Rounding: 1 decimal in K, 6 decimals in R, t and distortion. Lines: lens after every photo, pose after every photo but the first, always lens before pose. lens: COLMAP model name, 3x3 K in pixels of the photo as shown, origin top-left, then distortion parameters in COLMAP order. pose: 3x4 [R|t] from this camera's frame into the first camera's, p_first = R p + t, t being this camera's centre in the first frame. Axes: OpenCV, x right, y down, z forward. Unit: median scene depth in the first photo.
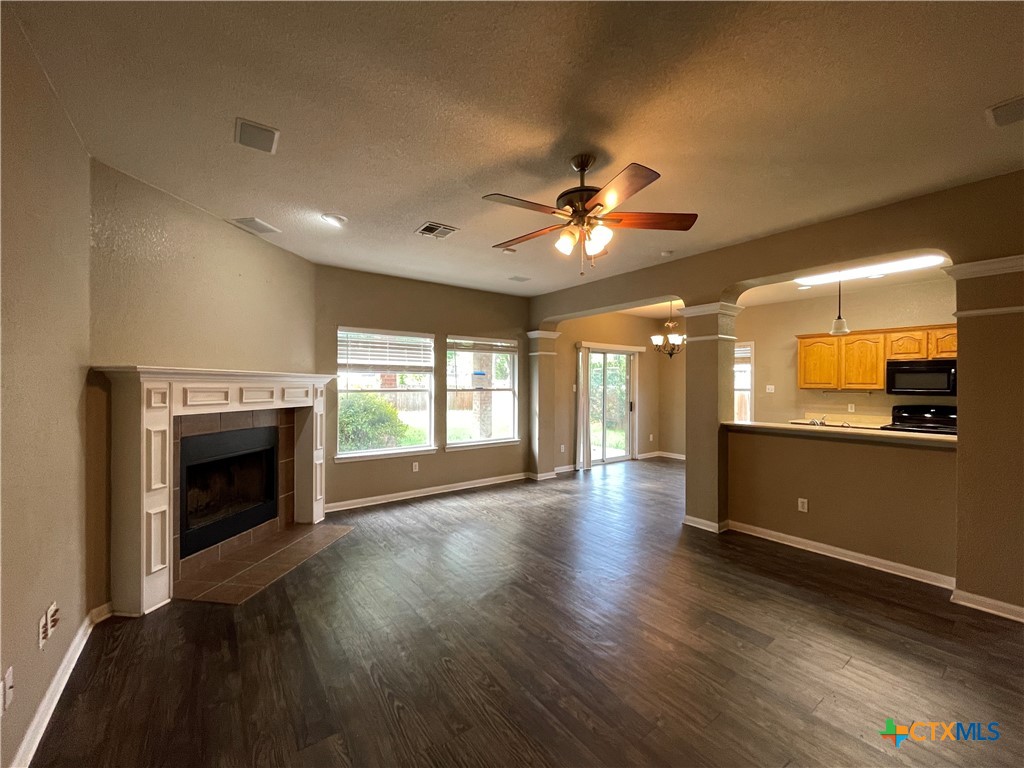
lens RADIAL K [[415.5, 0, 512.2], [0, 415.5, 383.0], [0, 0, 1]] dist [-0.001264, 0.000666]
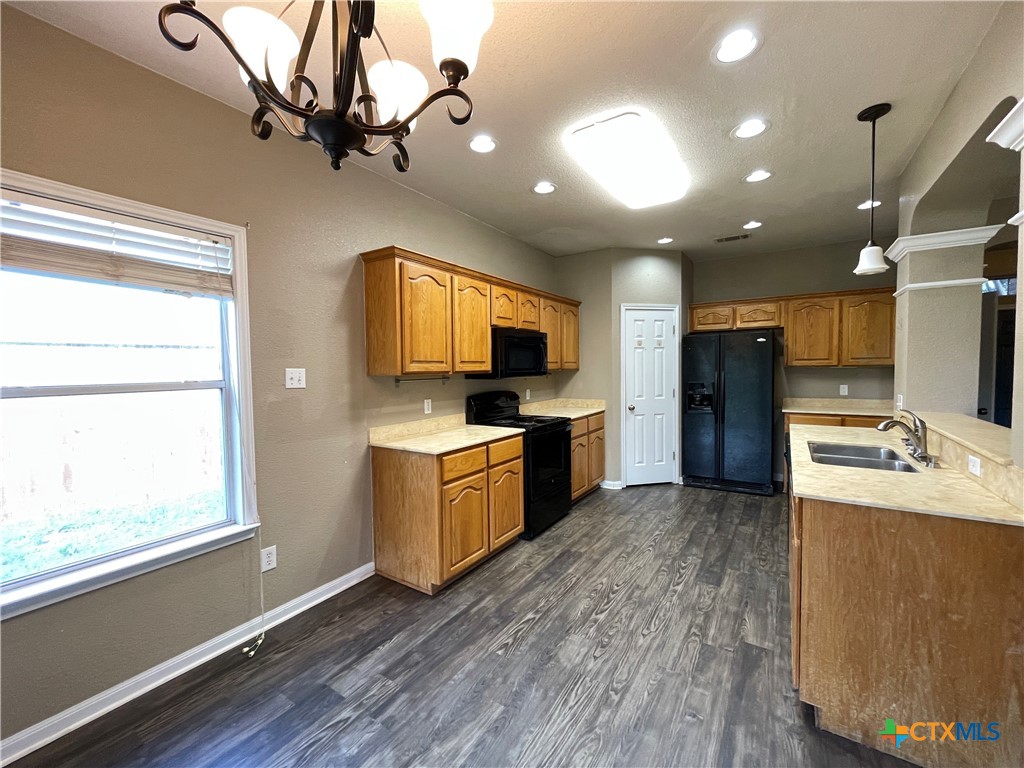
lens RADIAL K [[415.5, 0, 511.3], [0, 415.5, 383.9], [0, 0, 1]] dist [-0.001264, 0.000666]
pose [[-0.342366, -0.037561, 0.938816, 0.221444], [0.011740, 0.998952, 0.044249, 0.005556], [-0.939493, 0.026171, -0.341566, 0.943327]]
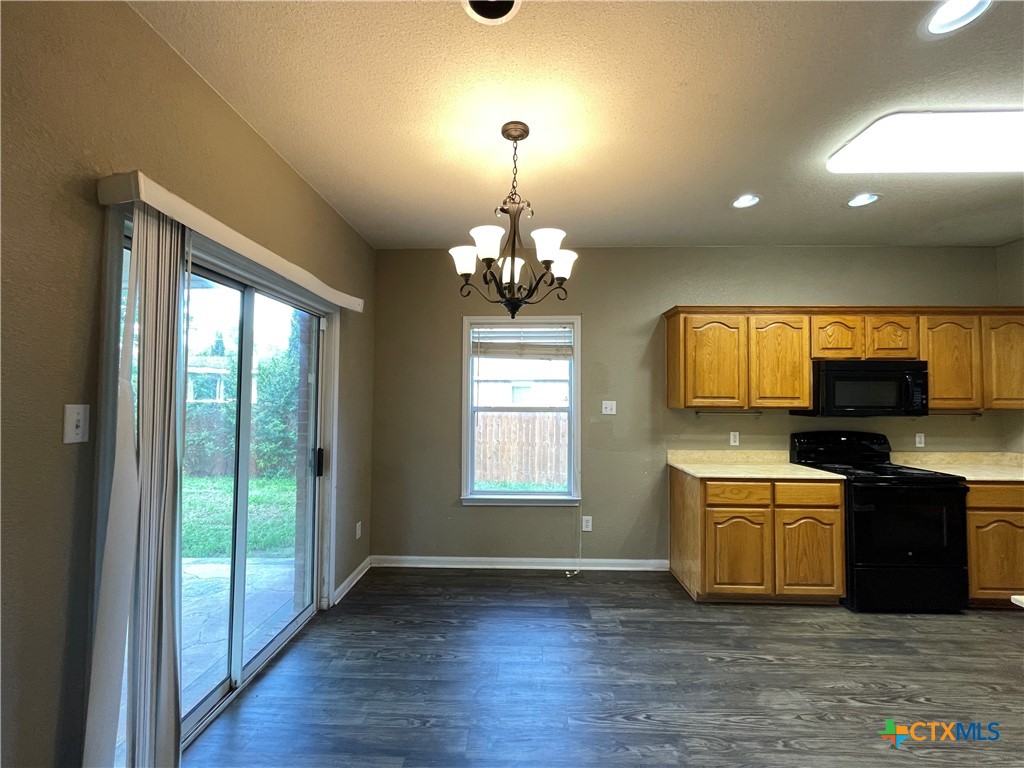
lens RADIAL K [[415.5, 0, 512.5], [0, 415.5, 383.7], [0, 0, 1]] dist [-0.001264, 0.000666]
pose [[0.619707, 0.025732, 0.784411, 0.128685], [-0.003846, 0.999550, -0.029751, 0.000142], [-0.784824, 0.015420, 0.619527, 0.764532]]
